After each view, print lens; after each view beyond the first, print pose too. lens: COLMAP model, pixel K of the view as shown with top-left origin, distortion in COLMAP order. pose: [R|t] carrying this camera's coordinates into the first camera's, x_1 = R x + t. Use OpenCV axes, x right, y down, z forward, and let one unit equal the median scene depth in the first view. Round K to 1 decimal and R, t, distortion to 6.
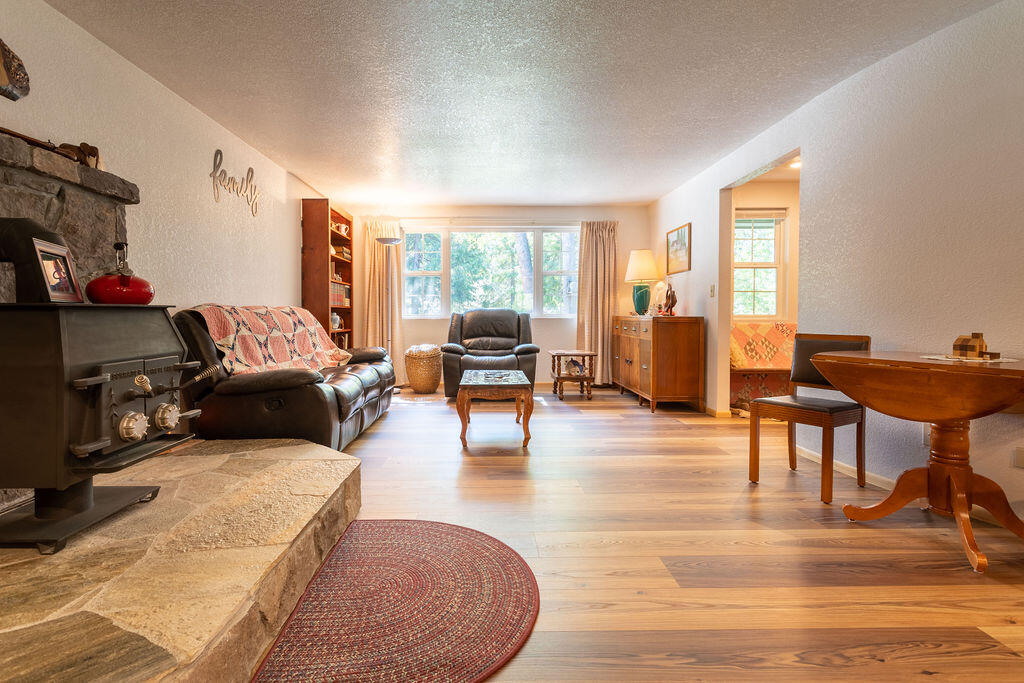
lens RADIAL K [[505.0, 0, 460.7], [0, 505.0, 322.4], [0, 0, 1]] dist [0.002346, 0.000166]
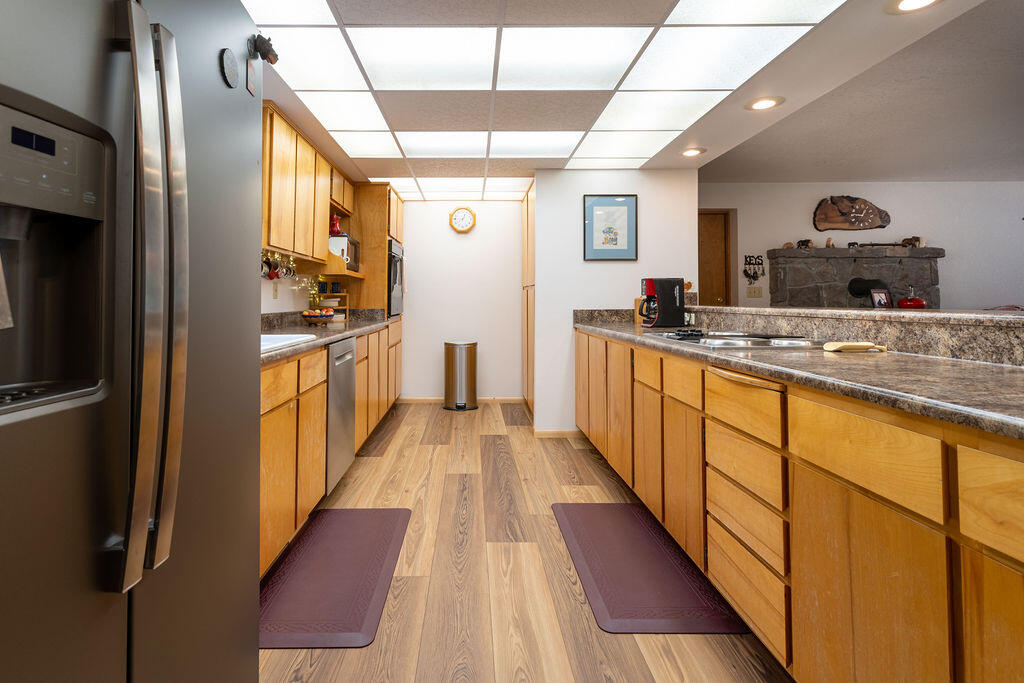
lens RADIAL K [[505.0, 0, 494.2], [0, 505.0, 303.0], [0, 0, 1]] dist [0.002346, 0.000166]
pose [[0.033464, 0.012482, -0.999362, 0.646586], [-0.019632, 0.999737, 0.011829, -0.018021], [0.999247, 0.019224, 0.033701, -0.422759]]
